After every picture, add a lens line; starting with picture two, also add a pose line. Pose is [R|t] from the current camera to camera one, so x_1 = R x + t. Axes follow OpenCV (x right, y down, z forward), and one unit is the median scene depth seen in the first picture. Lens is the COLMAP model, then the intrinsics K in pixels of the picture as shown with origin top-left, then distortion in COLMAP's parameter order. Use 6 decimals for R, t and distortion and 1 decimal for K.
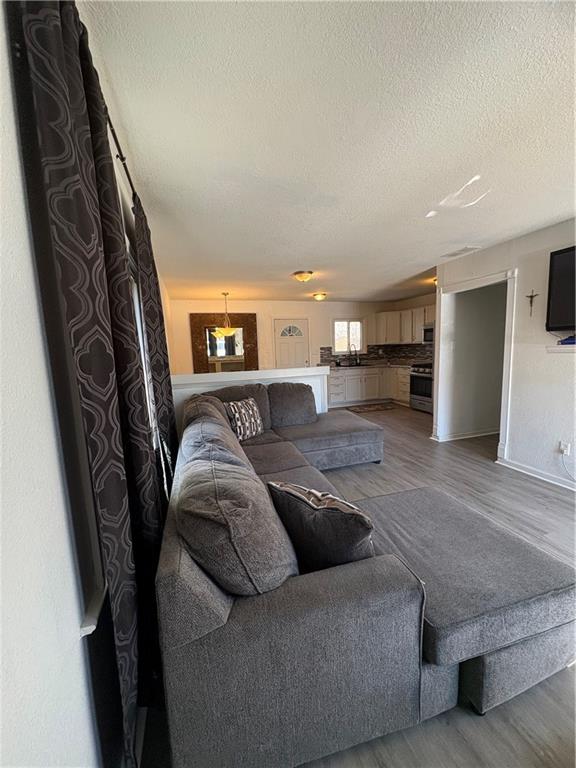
lens RADIAL K [[308.5, 0, 289.9], [0, 308.5, 385.3], [0, 0, 1]] dist [0.007759, 0.000329]
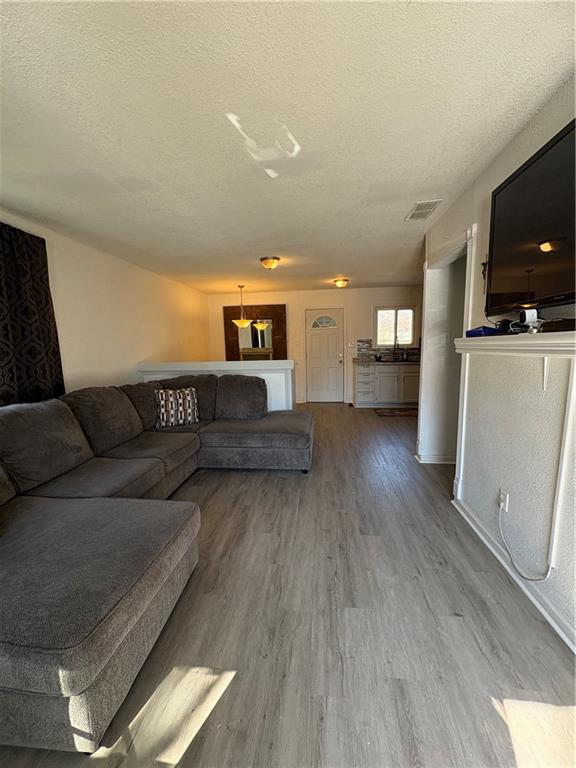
lens RADIAL K [[308.5, 0, 287.1], [0, 308.5, 385.1], [0, 0, 1]] dist [0.007759, 0.000329]
pose [[0.909116, 0.069854, -0.410645, 0.317632], [-0.059848, 0.997514, 0.037190, -0.013461], [0.412222, -0.009234, 0.911037, 0.103267]]
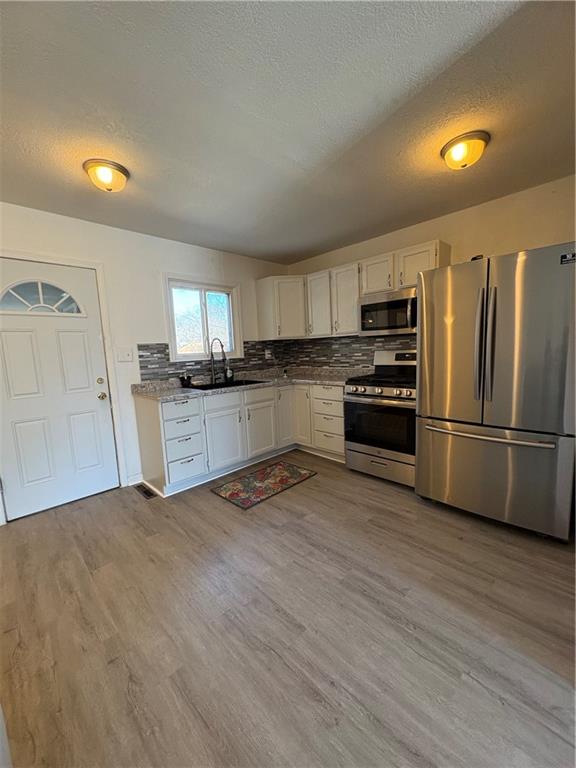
lens RADIAL K [[308.5, 0, 286.7], [0, 308.5, 385.6], [0, 0, 1]] dist [0.007759, 0.000329]
pose [[0.893087, -0.056622, 0.446306, 0.096730], [0.065758, 0.997823, -0.004995, -0.058115], [-0.445052, 0.033809, 0.894866, 0.596239]]
